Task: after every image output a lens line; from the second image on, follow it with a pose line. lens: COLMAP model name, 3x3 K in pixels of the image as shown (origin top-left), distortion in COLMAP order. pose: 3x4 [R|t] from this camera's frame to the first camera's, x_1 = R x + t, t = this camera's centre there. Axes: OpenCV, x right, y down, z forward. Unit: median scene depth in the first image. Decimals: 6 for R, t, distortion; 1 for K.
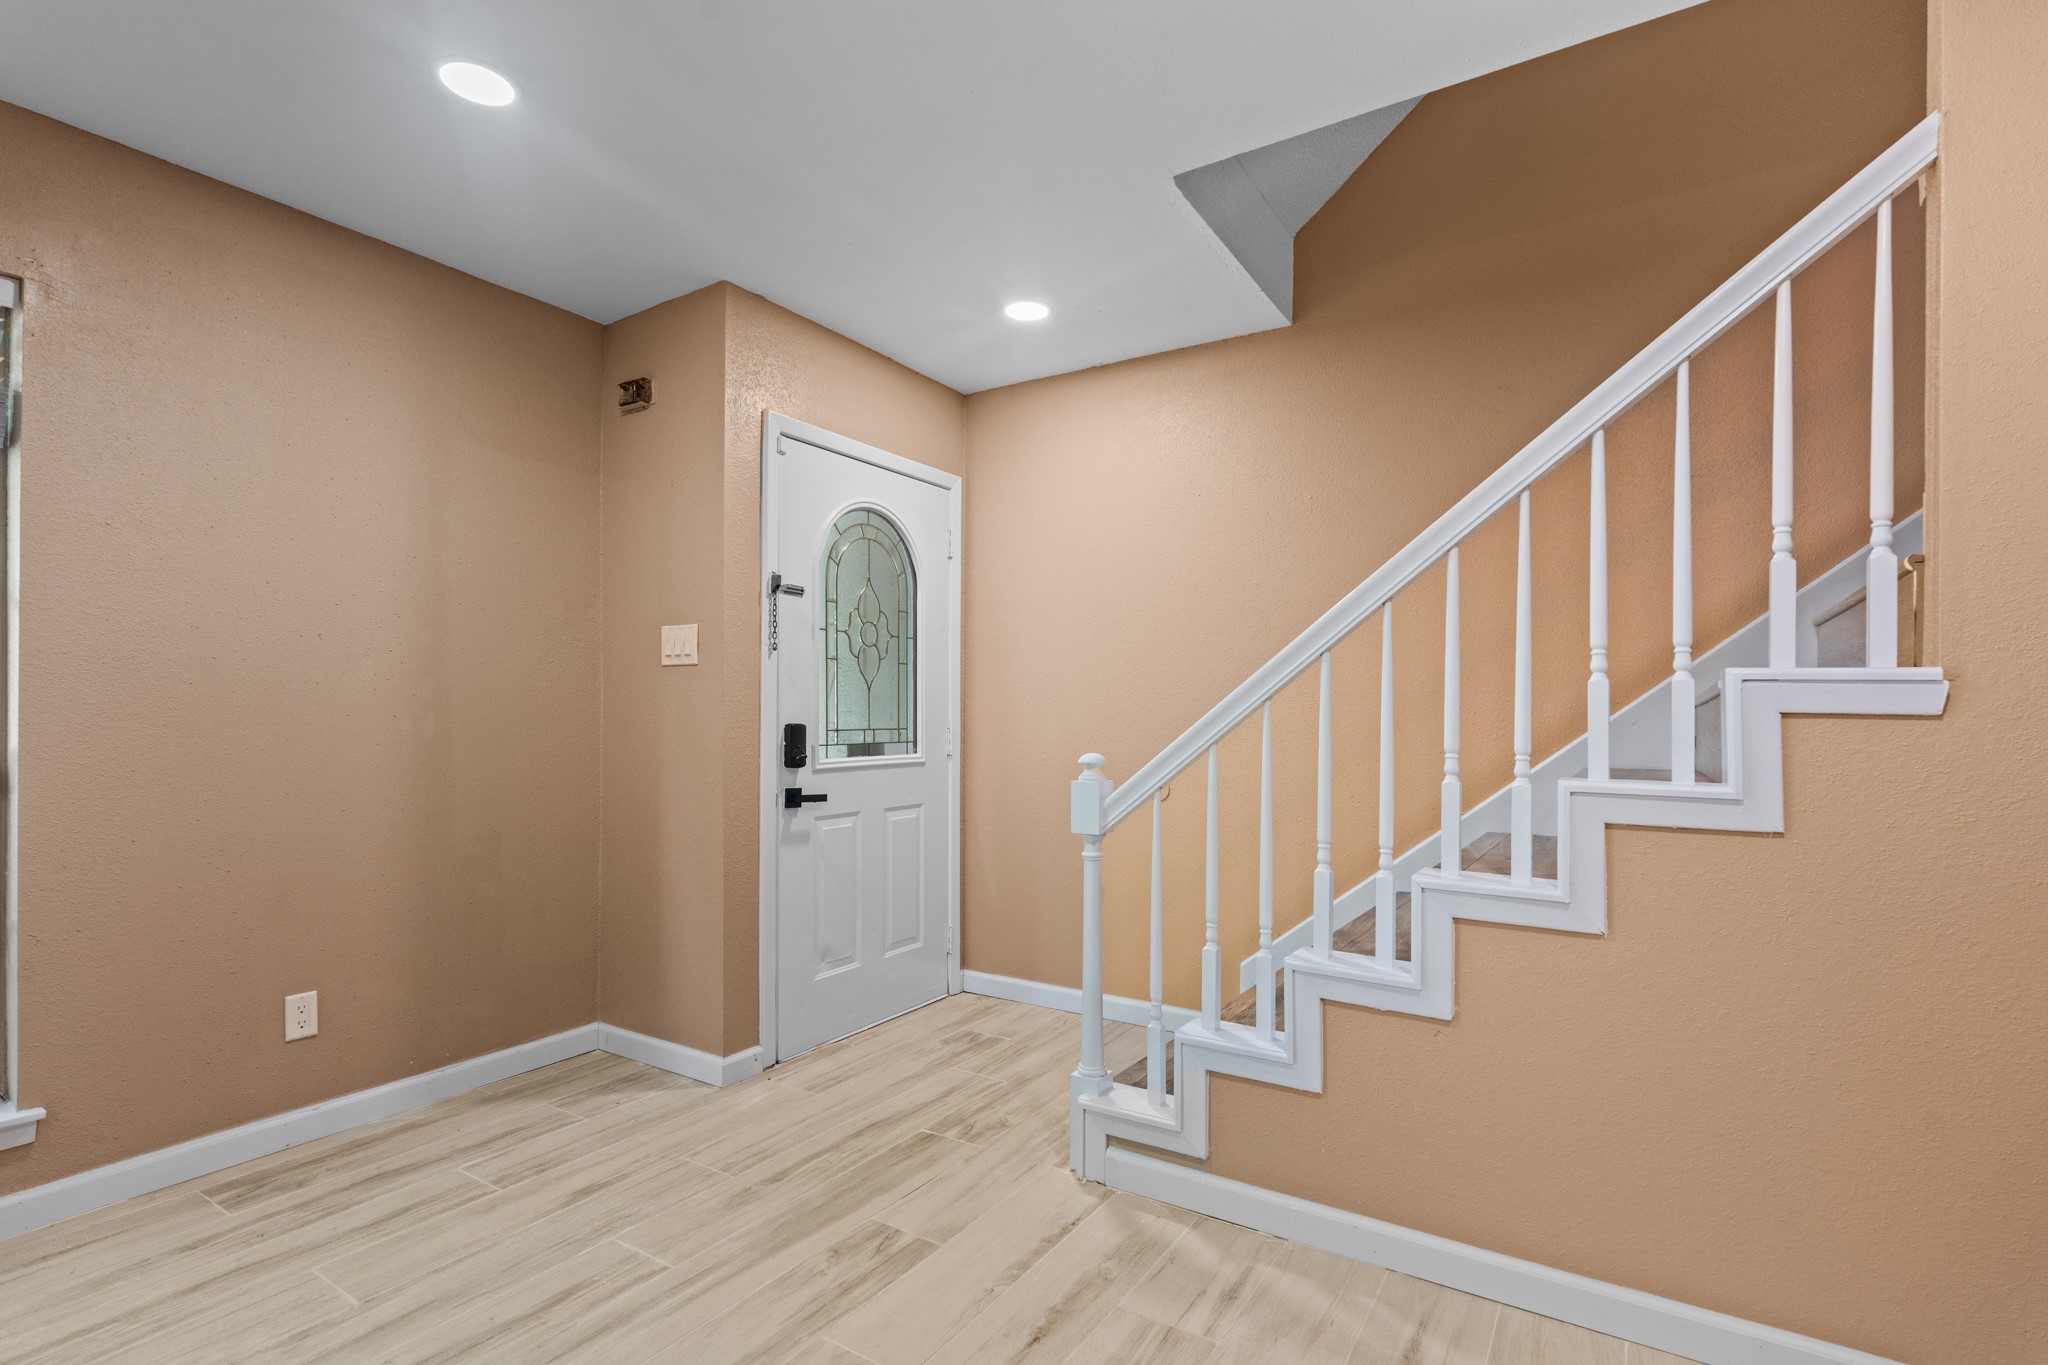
lens RADIAL K [[951.4, 0, 1023.7], [0, 951.4, 710.9], [0, 0, 1]] dist [-0.001831, 0.000693]
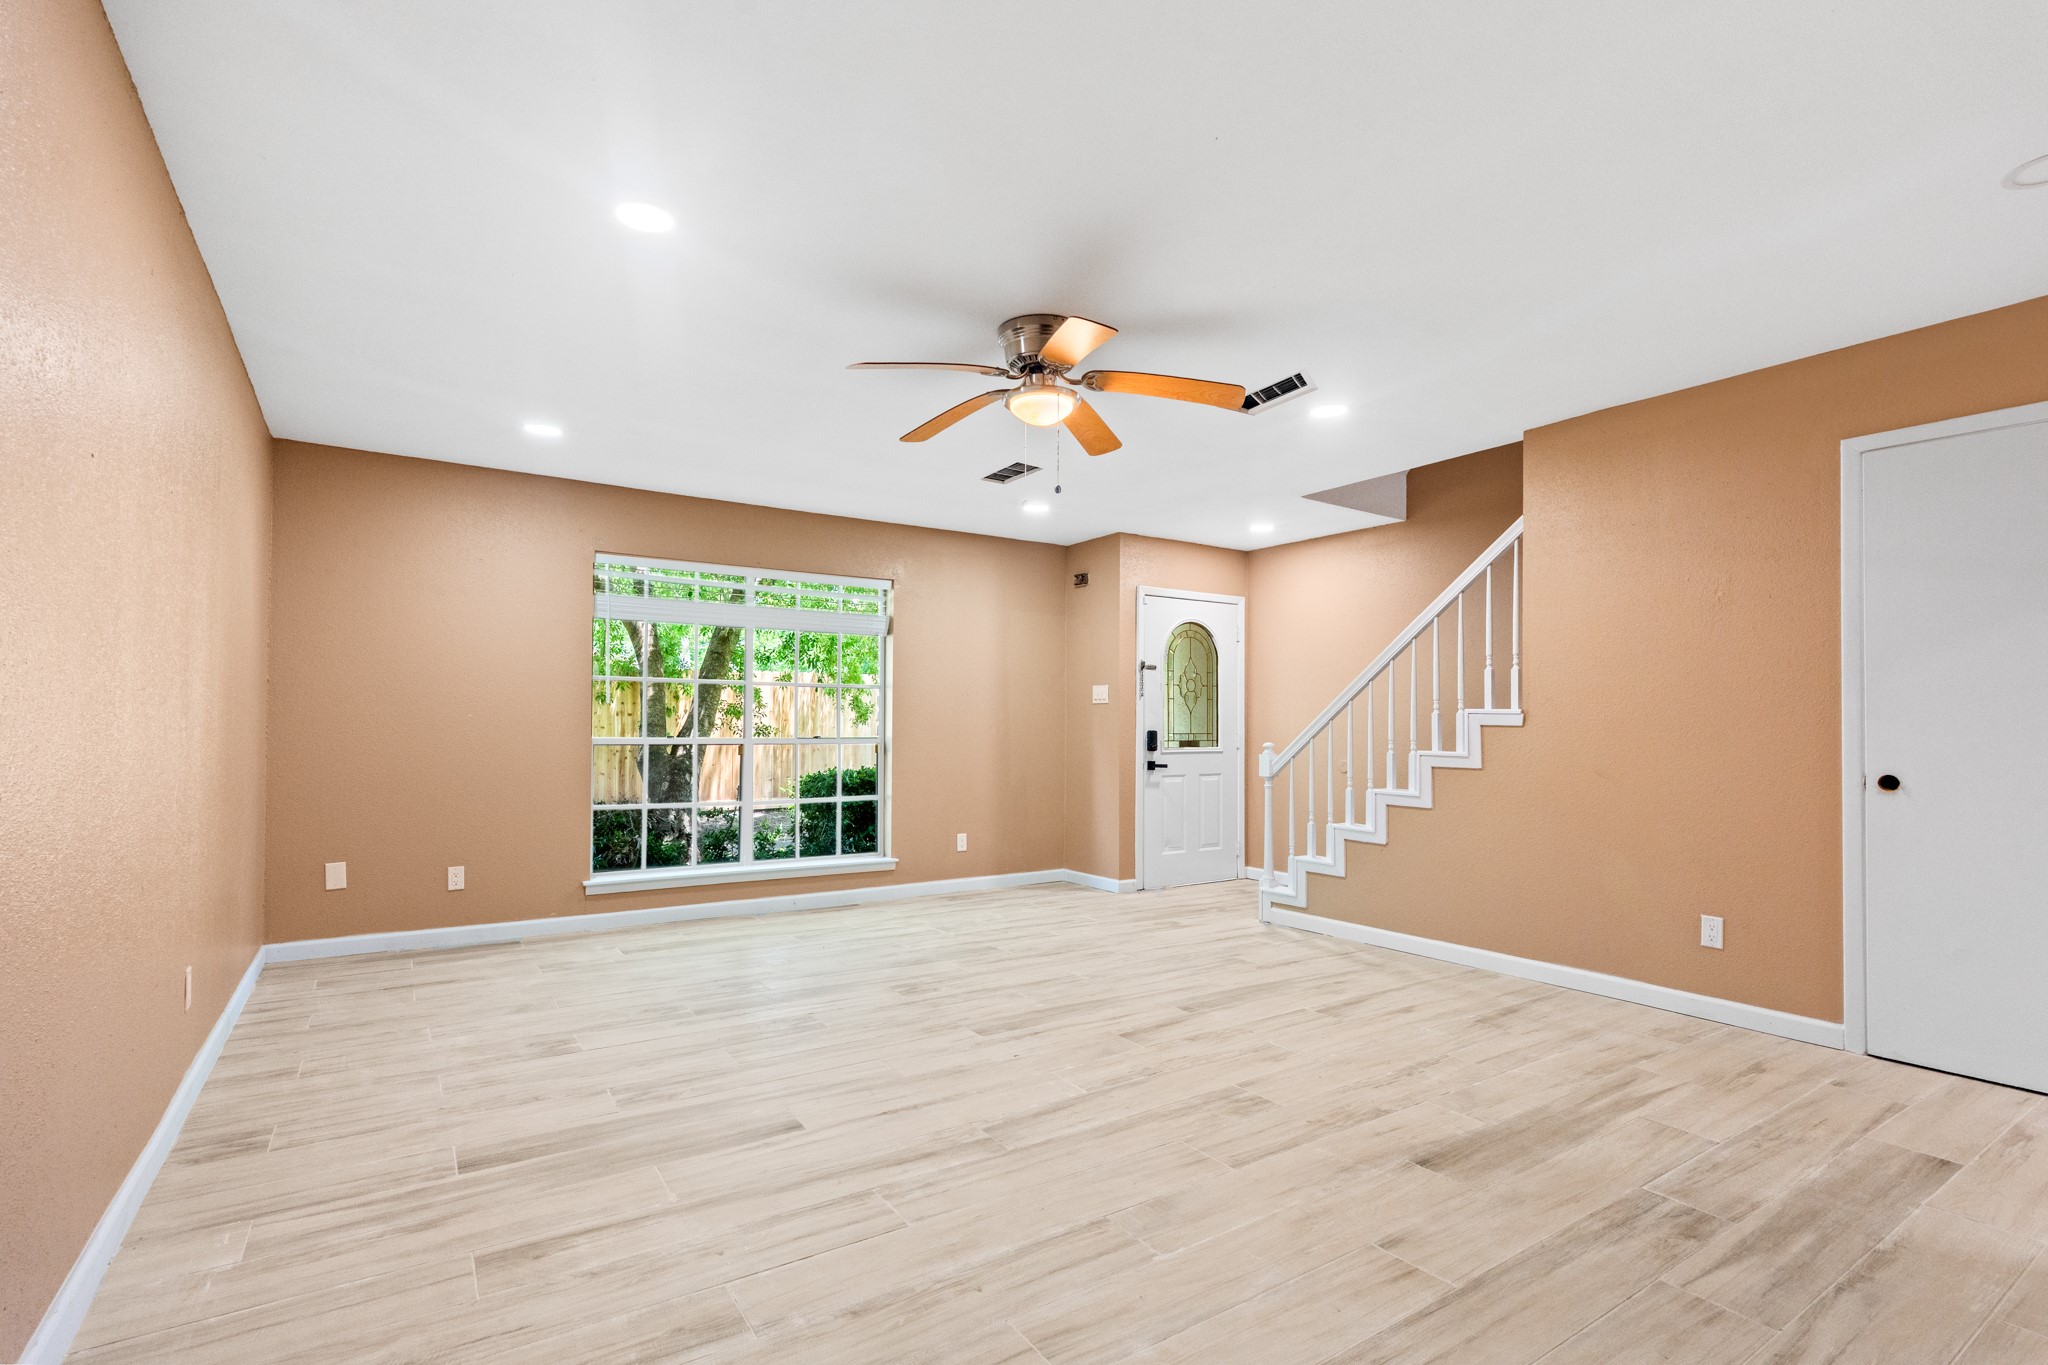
lens RADIAL K [[951.4, 0, 1025.2], [0, 951.4, 696.2], [0, 0, 1]] dist [-0.001831, 0.000693]
pose [[0.914822, -0.010104, -0.403731, 0.353840], [-0.001874, 0.999570, -0.029260, 0.000132], [0.403853, 0.027525, 0.914410, -1.041959]]
